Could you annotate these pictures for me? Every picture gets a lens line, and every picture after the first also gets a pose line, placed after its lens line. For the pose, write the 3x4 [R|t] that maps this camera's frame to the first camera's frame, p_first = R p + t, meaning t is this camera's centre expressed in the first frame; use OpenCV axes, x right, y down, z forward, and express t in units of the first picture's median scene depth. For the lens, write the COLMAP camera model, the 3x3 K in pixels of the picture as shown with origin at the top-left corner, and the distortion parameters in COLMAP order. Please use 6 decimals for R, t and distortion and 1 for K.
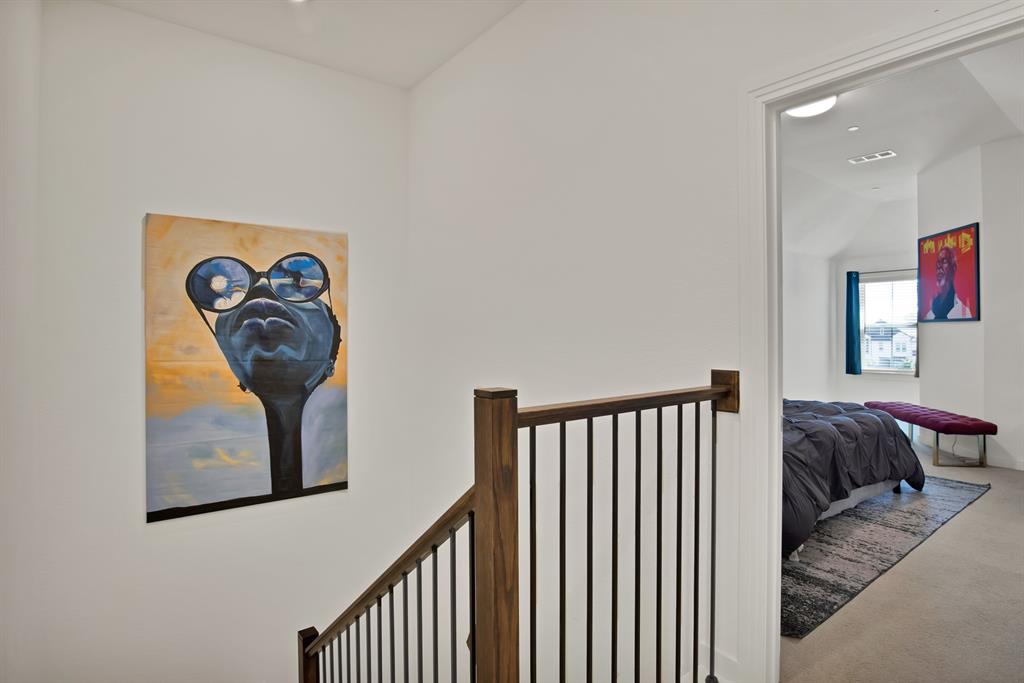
lens RADIAL K [[526.5, 0, 516.9], [0, 526.5, 337.3], [0, 0, 1]] dist [-0.023260, 0.001479]
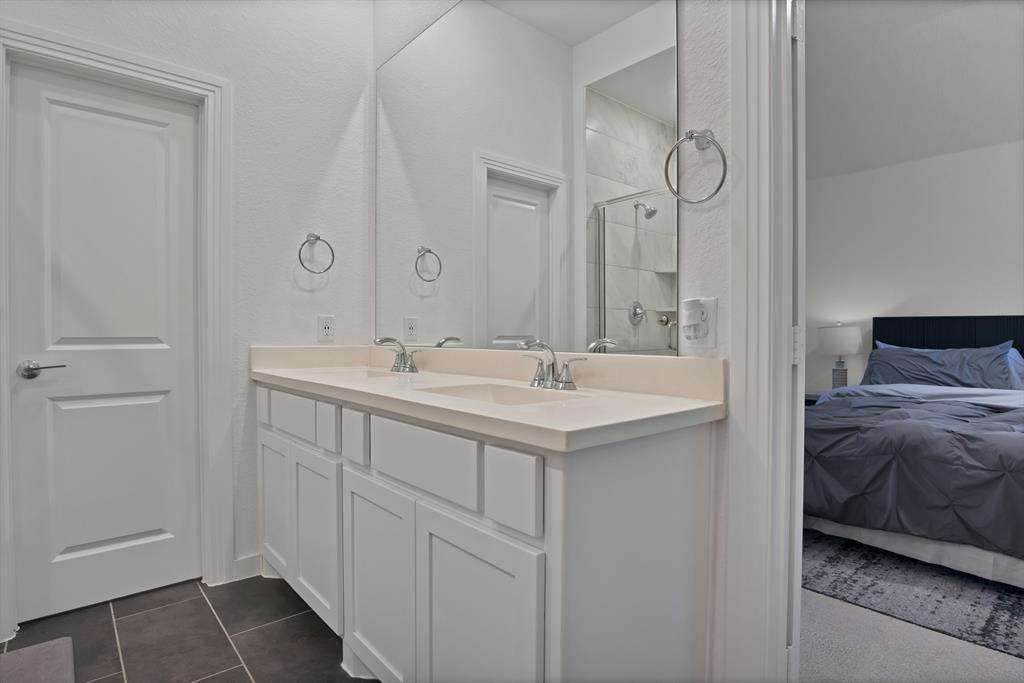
lens RADIAL K [[526.5, 0, 516.9], [0, 526.5, 337.3], [0, 0, 1]] dist [-0.023260, 0.001479]
pose [[0.075997, 0.013229, -0.997020, 0.762223], [-0.008816, 0.999882, 0.012595, 0.029088], [0.997069, 0.007832, 0.076105, 0.263932]]
